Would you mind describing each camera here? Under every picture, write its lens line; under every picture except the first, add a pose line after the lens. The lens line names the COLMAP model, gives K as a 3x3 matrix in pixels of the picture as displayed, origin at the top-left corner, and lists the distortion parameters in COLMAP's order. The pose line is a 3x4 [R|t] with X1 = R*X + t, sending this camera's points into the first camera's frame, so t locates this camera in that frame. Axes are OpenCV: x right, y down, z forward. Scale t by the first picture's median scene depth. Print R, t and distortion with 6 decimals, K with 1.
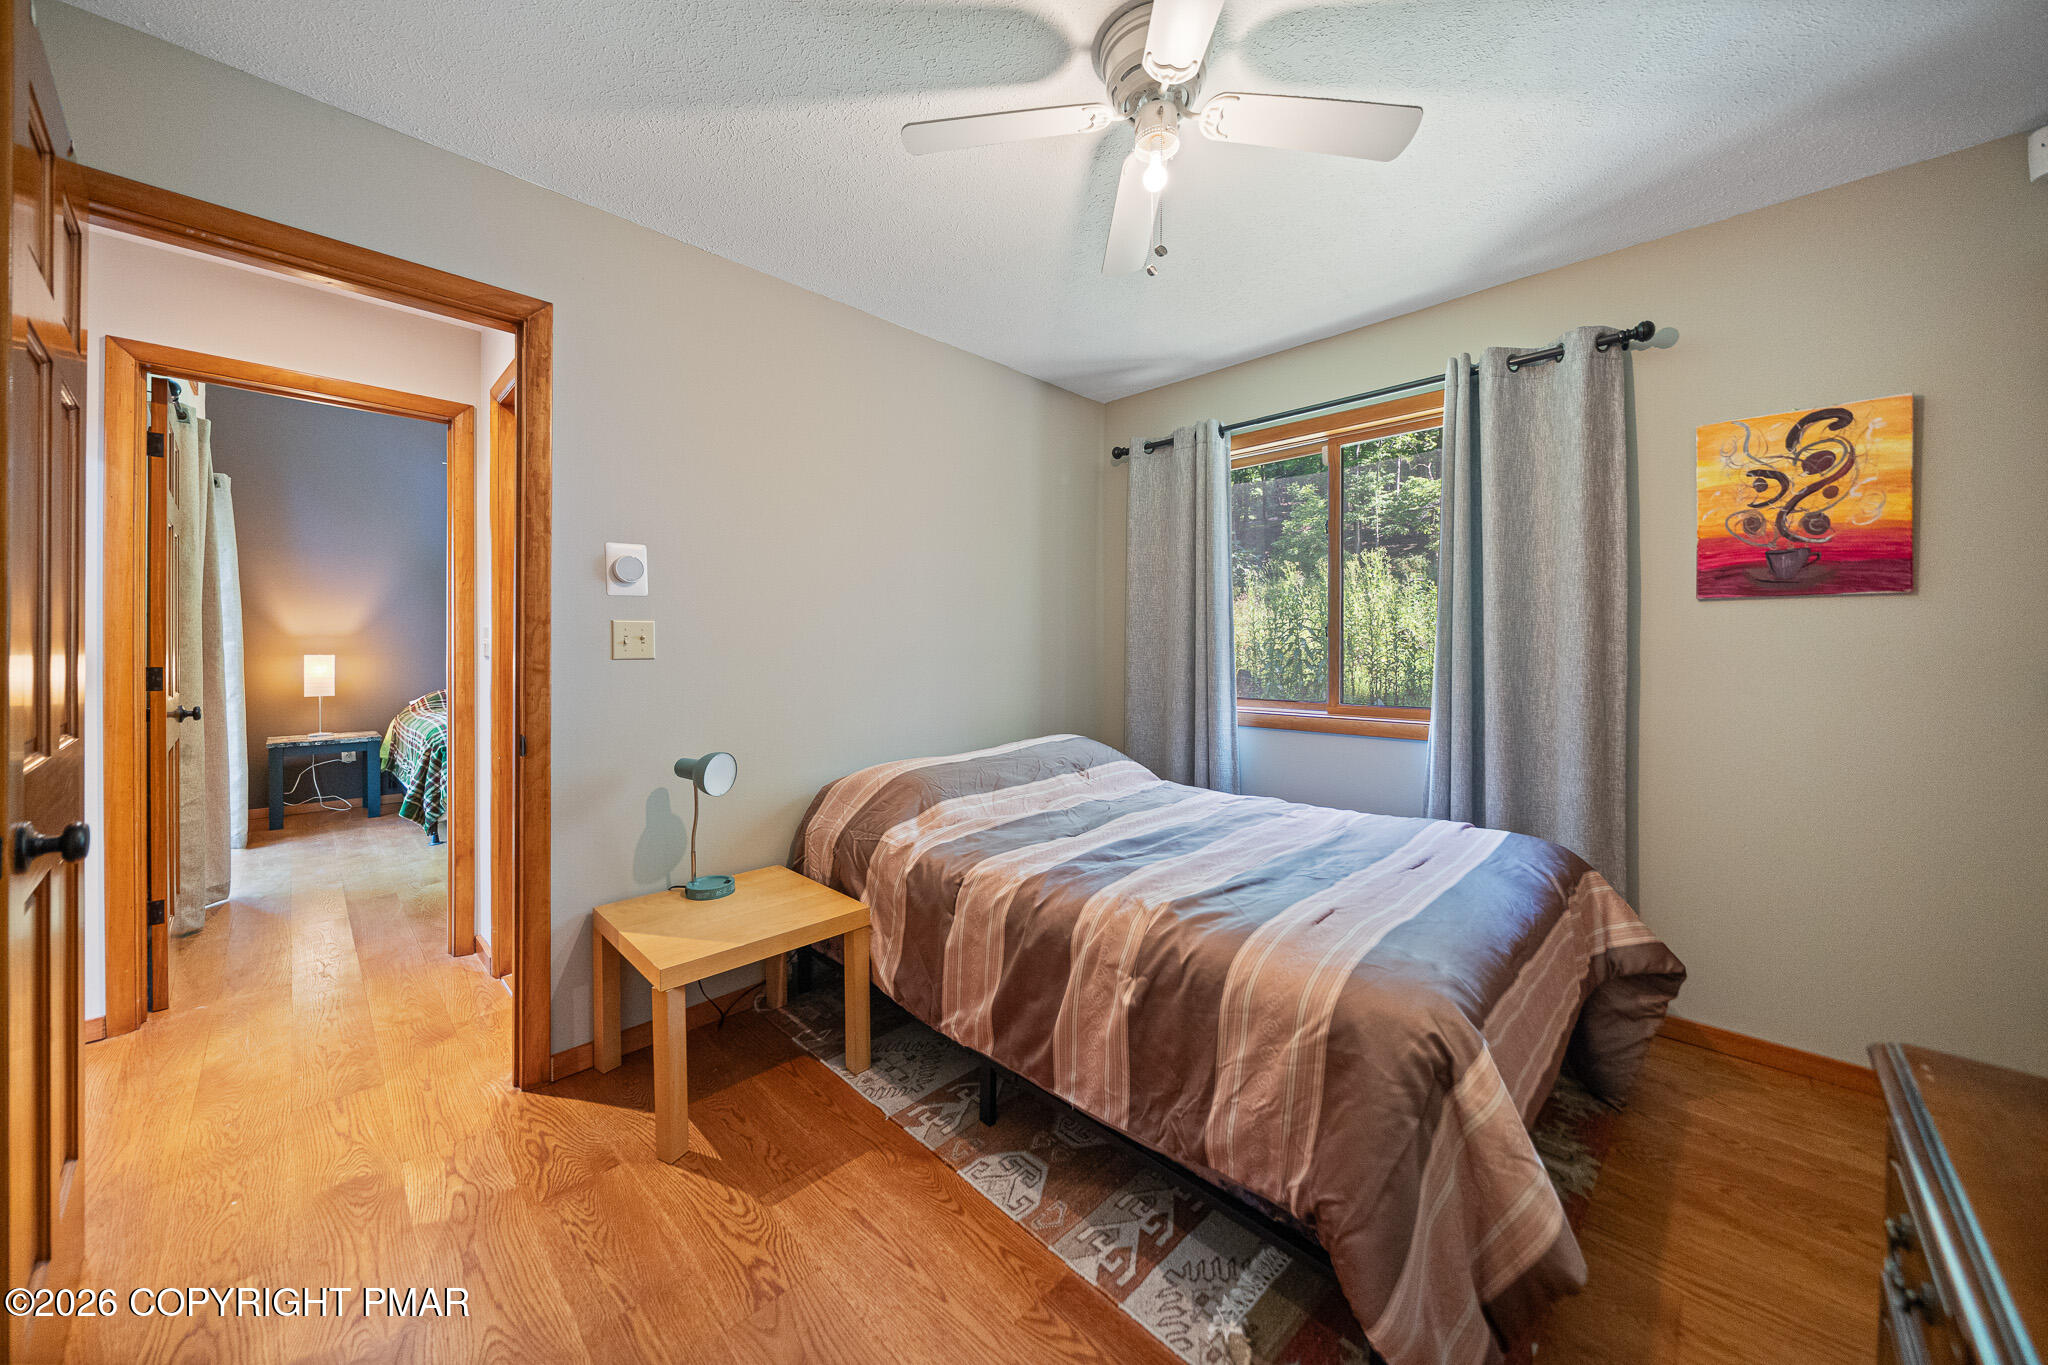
lens RADIAL K [[719.3, 0, 1022.7], [0, 719.3, 658.3], [0, 0, 1]] dist [-0.006583, 0.000045]
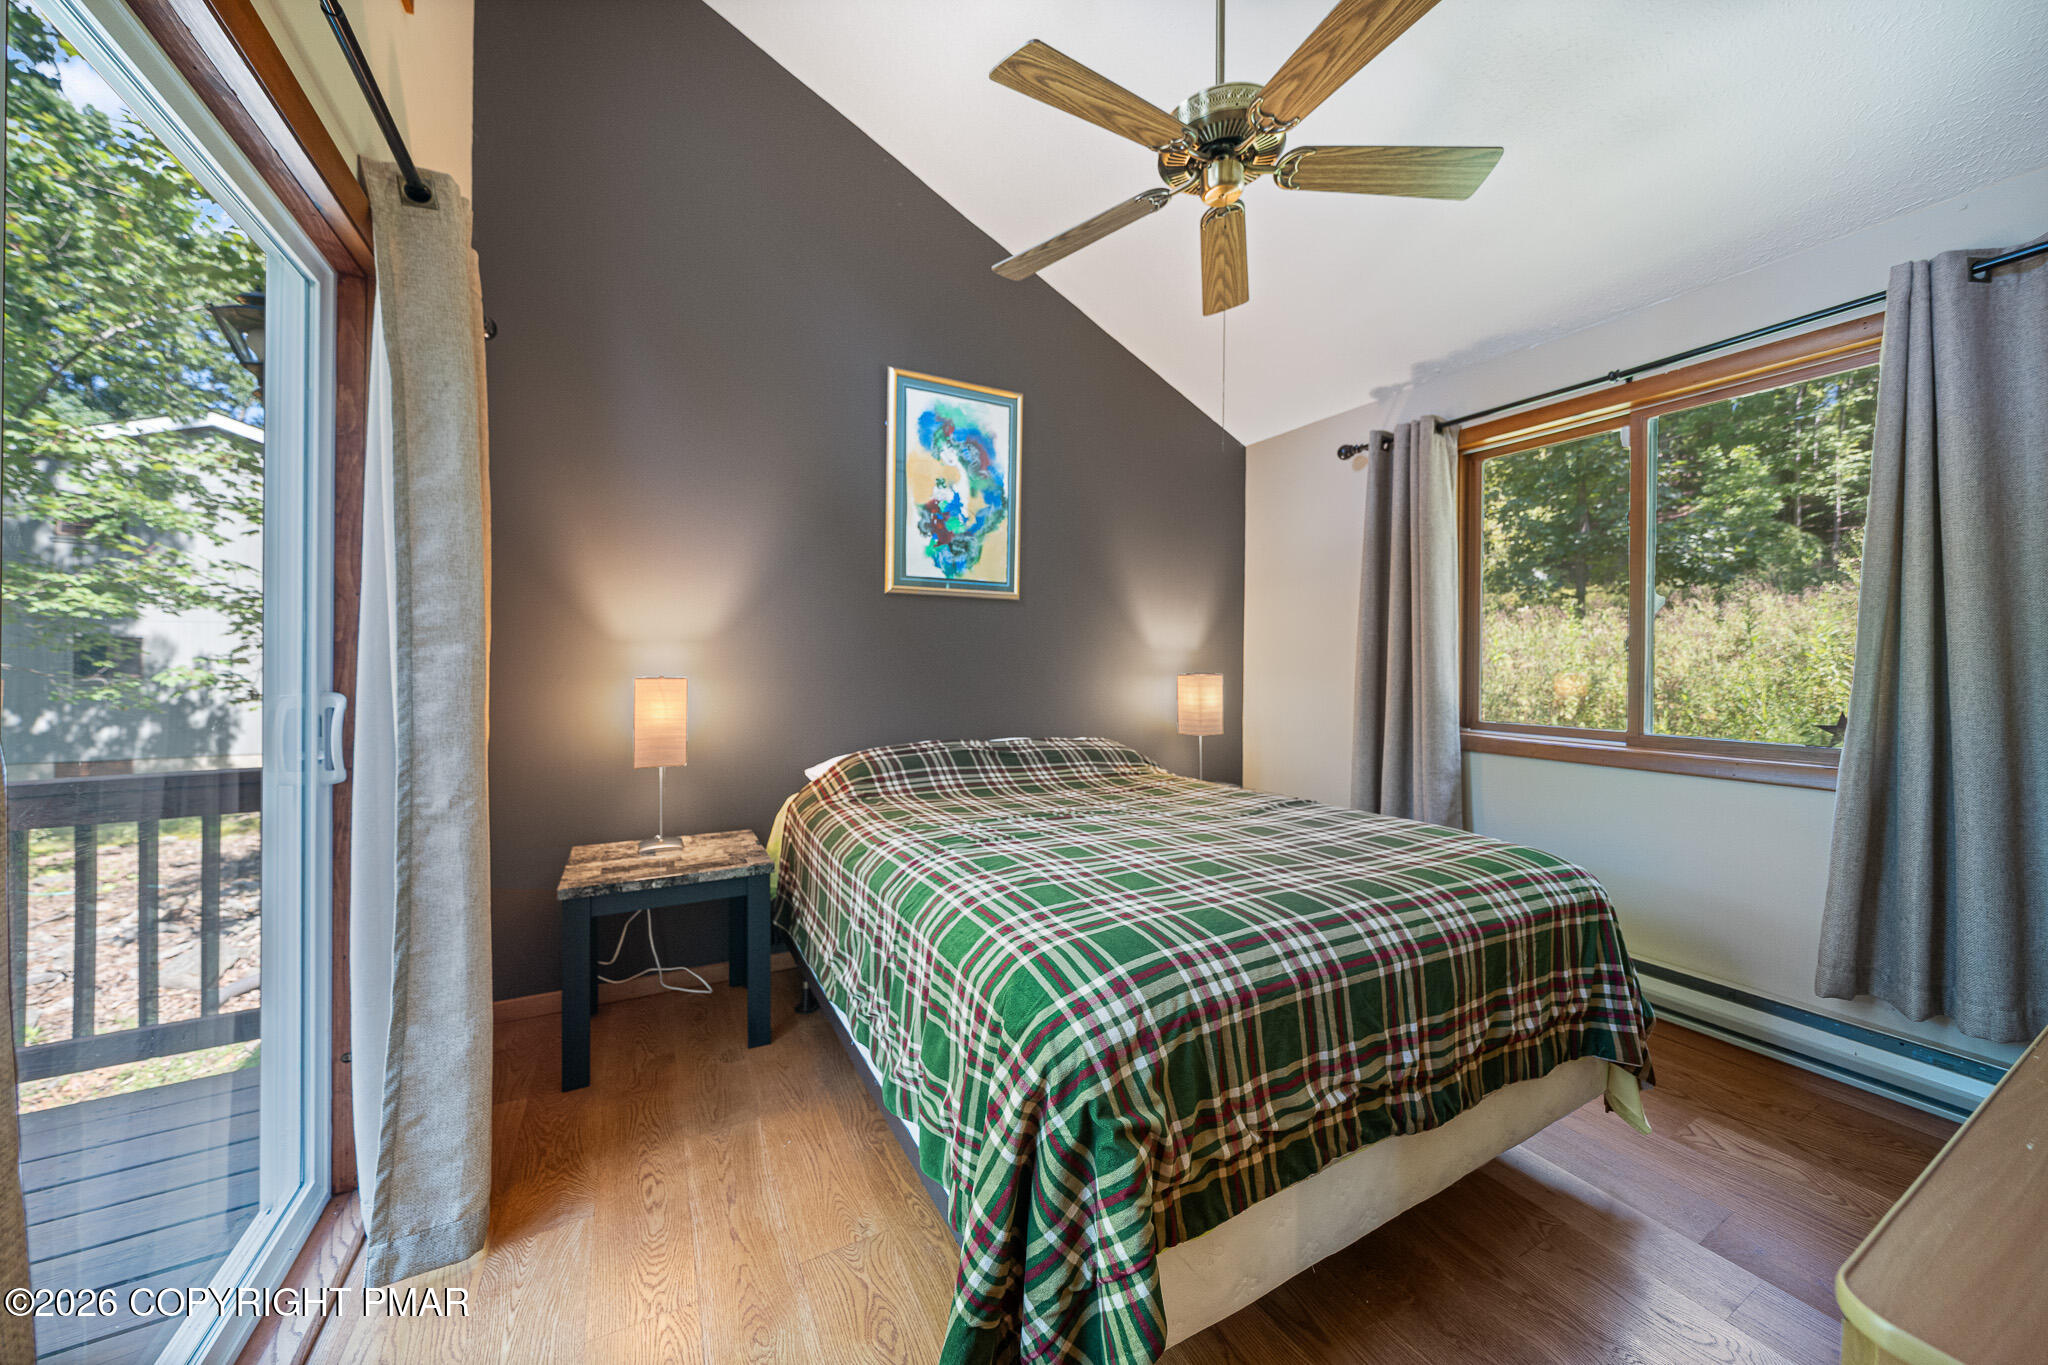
lens RADIAL K [[692.7, 0, 1017.1], [0, 692.7, 694.6], [0, 0, 1]] dist [-0.007711, 0.000025]
pose [[0.955202, 0.019718, -0.295296, -1.580192], [-0.010684, 0.999425, 0.032176, -0.021844], [0.295761, -0.027580, 0.954864, 1.610408]]
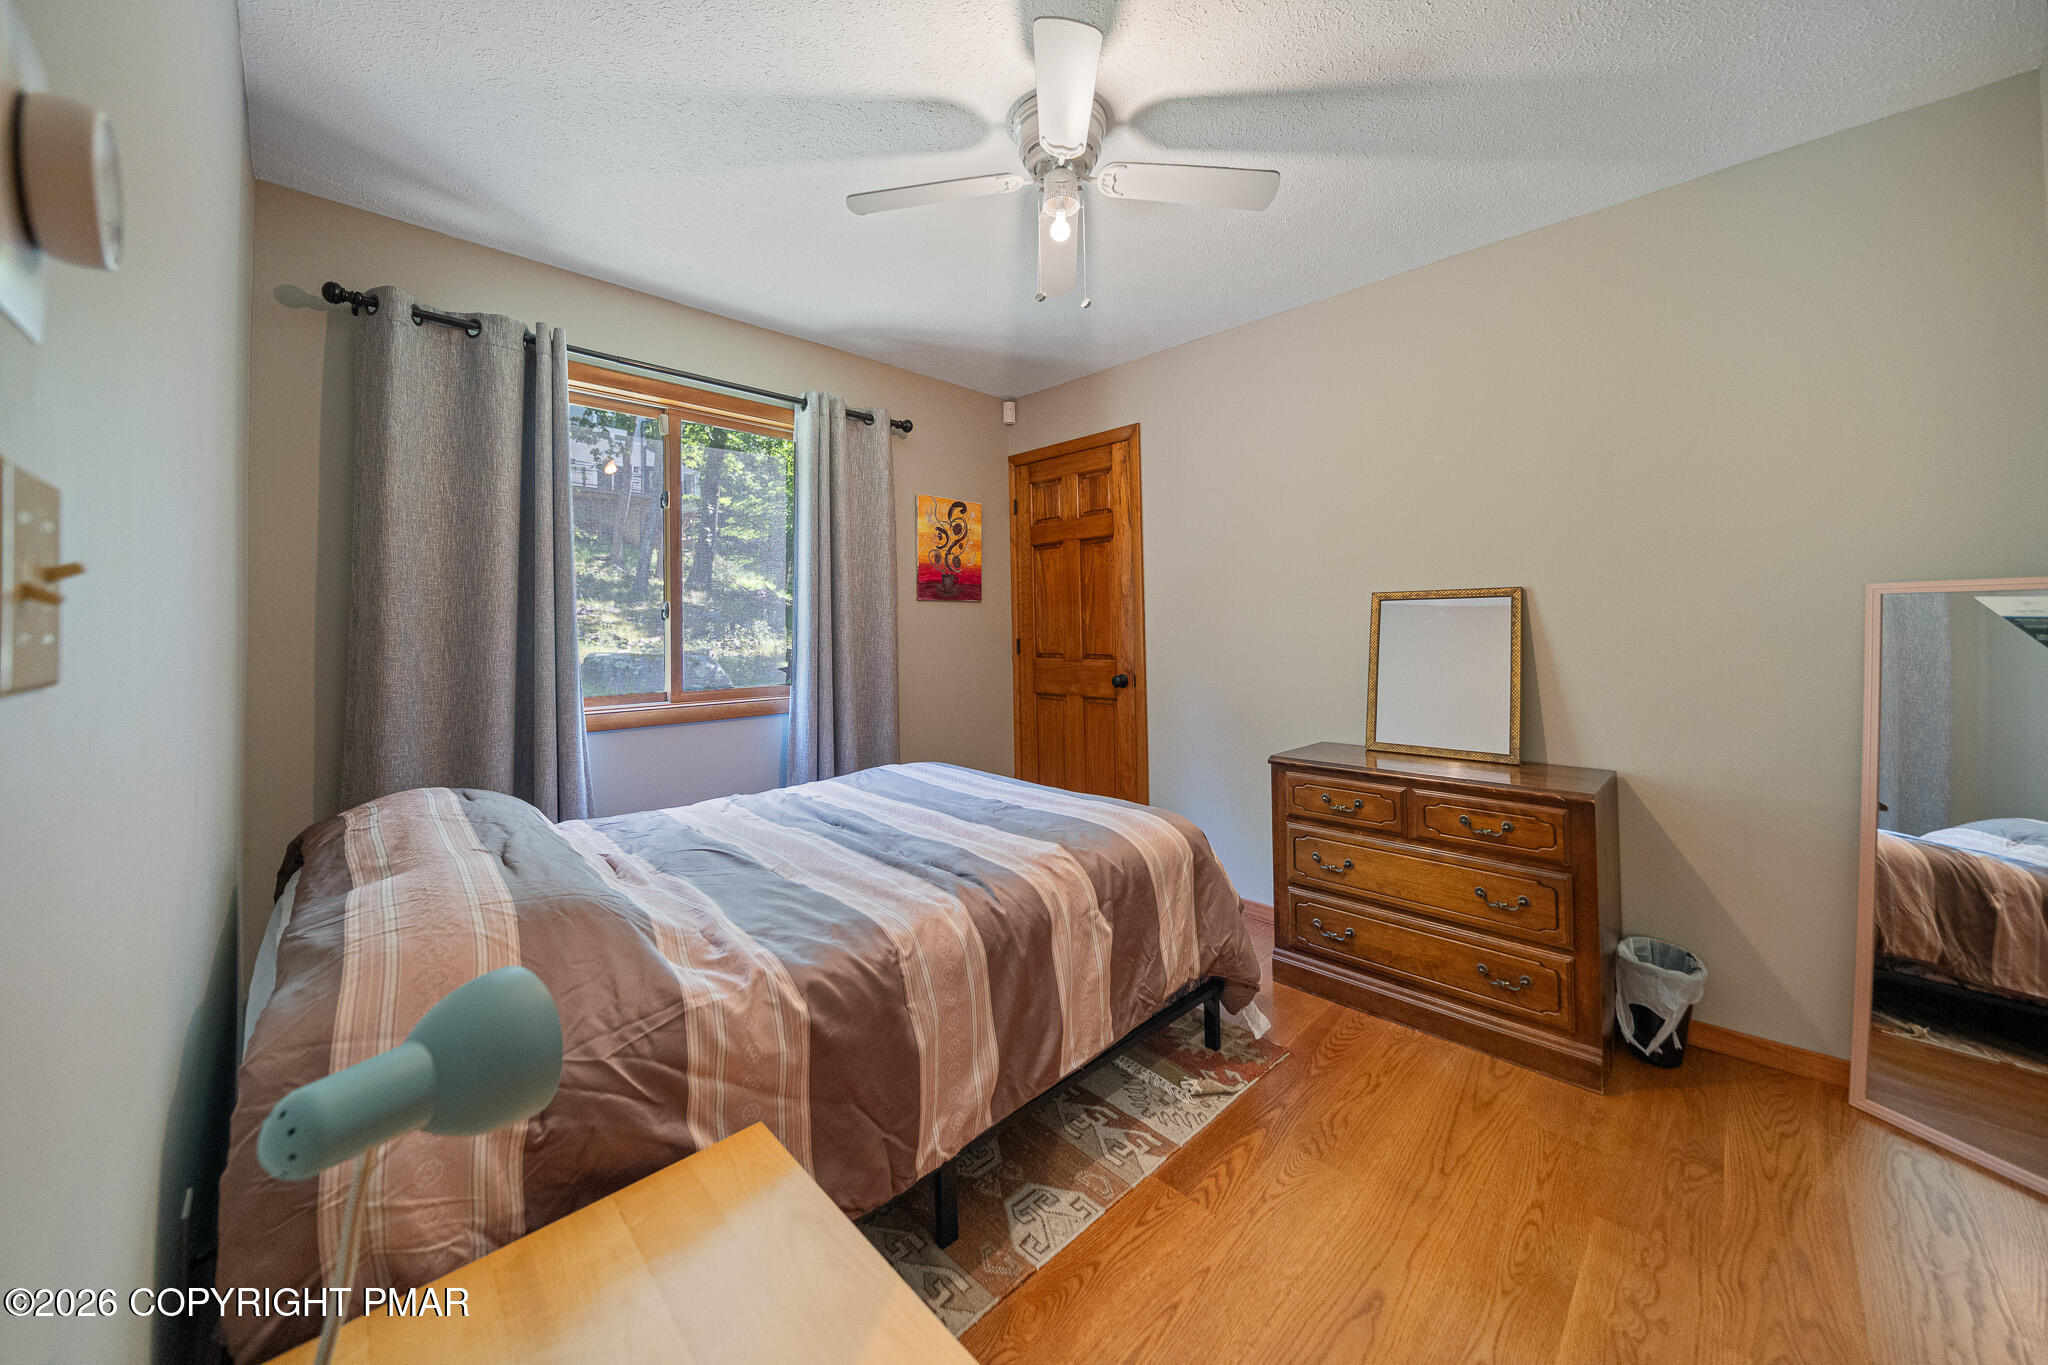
lens RADIAL K [[730.1, 0, 1018.3], [0, 730.1, 619.5], [0, 0, 1]] dist [-0.001612, 0.000009]
pose [[0.015650, 0.015003, 0.999765, -0.772783], [0.026888, 0.999519, -0.015421, -0.007283], [-0.999516, 0.027123, 0.015239, 0.820203]]
